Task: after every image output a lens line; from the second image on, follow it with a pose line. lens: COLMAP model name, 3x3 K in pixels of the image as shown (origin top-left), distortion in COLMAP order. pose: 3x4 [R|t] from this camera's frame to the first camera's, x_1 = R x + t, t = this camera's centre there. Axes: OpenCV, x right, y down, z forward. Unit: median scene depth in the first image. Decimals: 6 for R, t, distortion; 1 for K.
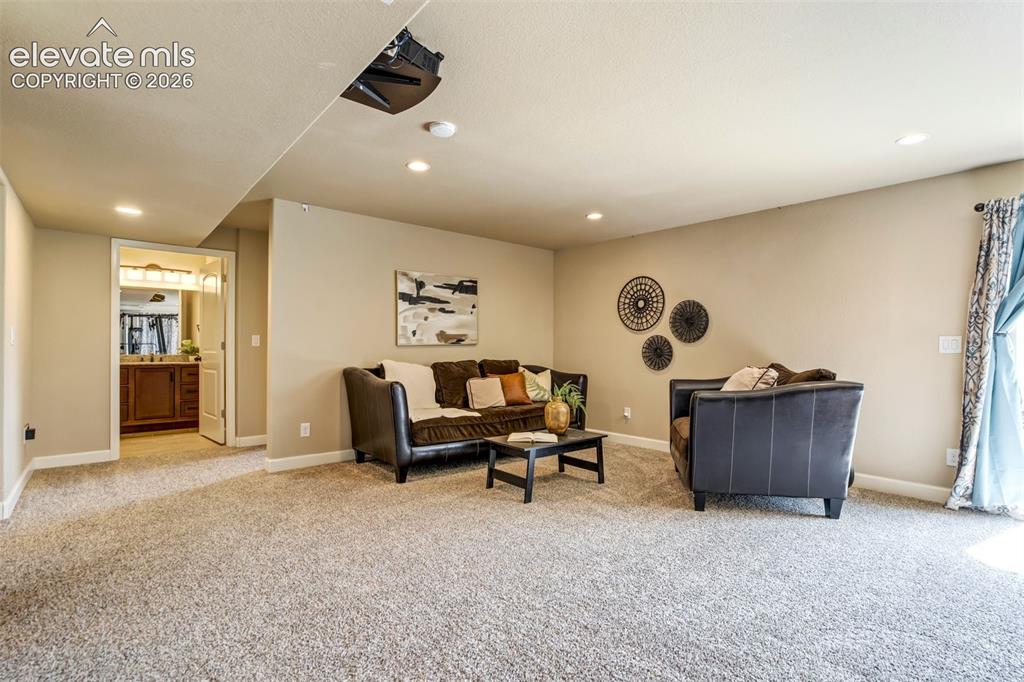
lens RADIAL K [[478.4, 0, 513.4], [0, 478.4, 351.1], [0, 0, 1]] dist [-0.002375, 0.000155]
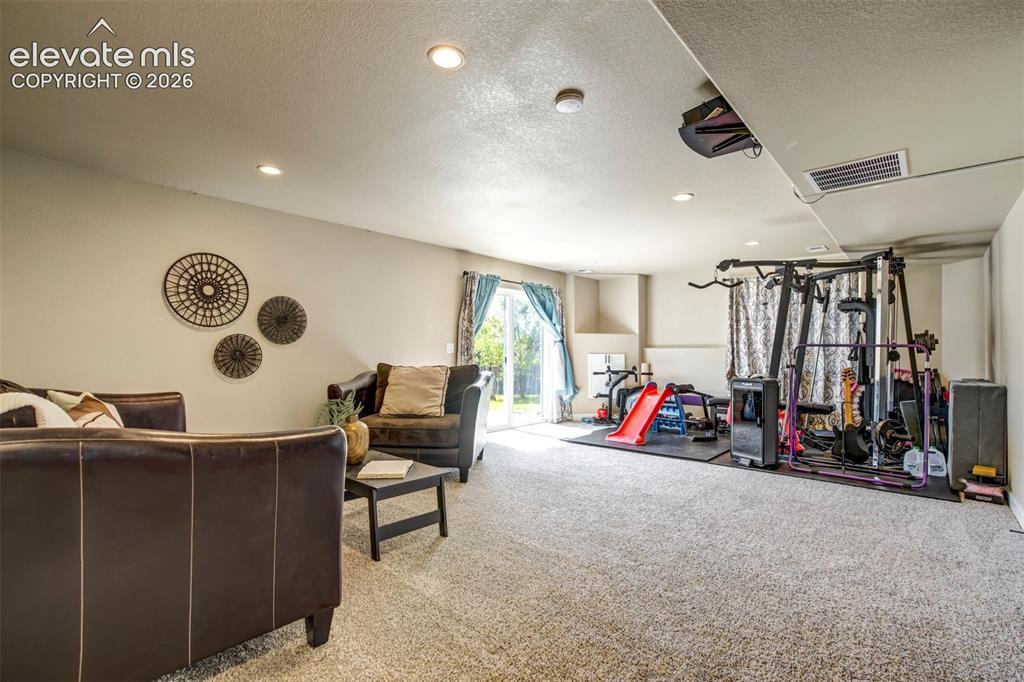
lens RADIAL K [[478.4, 0, 513.4], [0, 478.4, 351.1], [0, 0, 1]] dist [-0.002375, 0.000155]
pose [[-0.131617, -0.011239, 0.991237, -0.532279], [0.002562, 0.999929, 0.011678, -0.012696], [-0.991297, 0.004077, -0.131579, 0.640002]]
